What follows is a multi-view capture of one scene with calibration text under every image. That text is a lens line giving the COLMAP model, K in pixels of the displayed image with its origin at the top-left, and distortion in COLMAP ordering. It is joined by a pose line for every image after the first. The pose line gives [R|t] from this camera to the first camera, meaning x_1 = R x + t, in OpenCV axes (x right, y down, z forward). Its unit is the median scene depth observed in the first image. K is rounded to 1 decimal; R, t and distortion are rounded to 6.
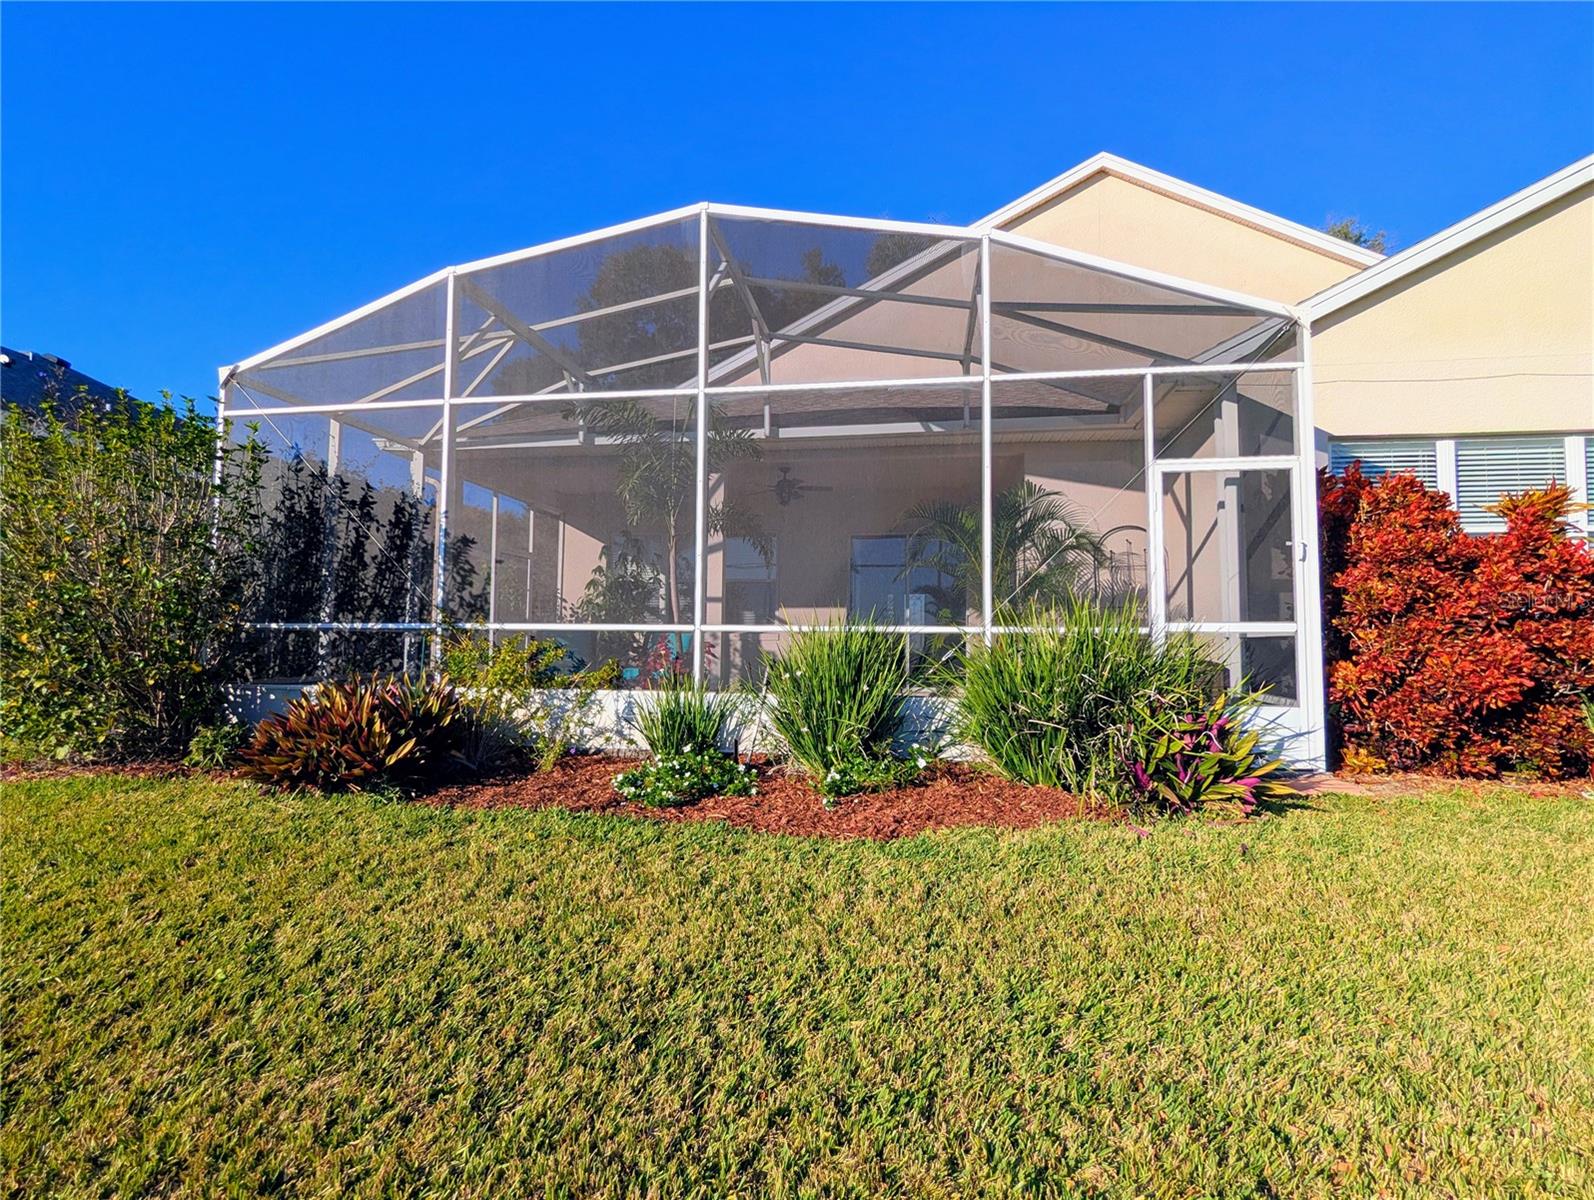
lens RADIAL K [[748.7, 0, 797.0], [0, 748.7, 600.0], [0, 0, 1]] dist [-0.000761, -0.000178]
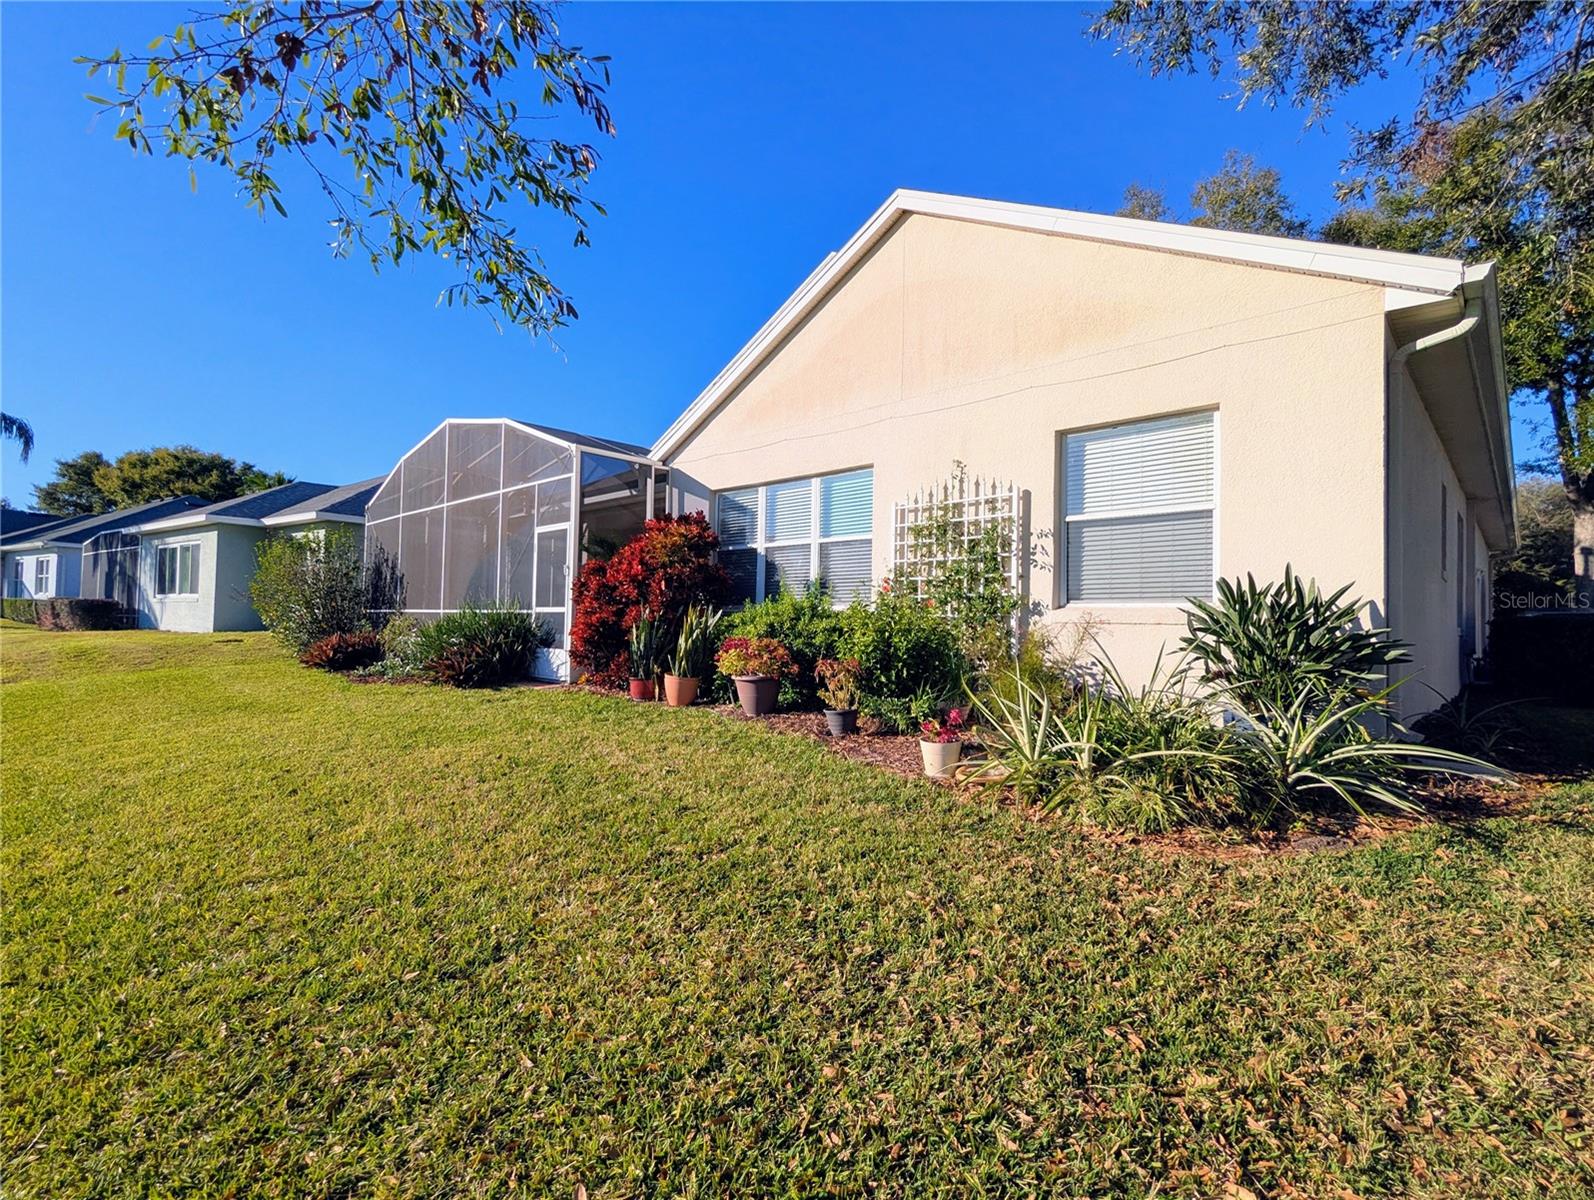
lens RADIAL K [[748.7, 0, 797.0], [0, 748.7, 600.0], [0, 0, 1]] dist [-0.000761, -0.000178]
pose [[0.815219, -0.010673, -0.579055, 1.718131], [0.021229, 0.999709, 0.011461, -0.000268], [0.578764, -0.021636, 0.815208, -0.187053]]
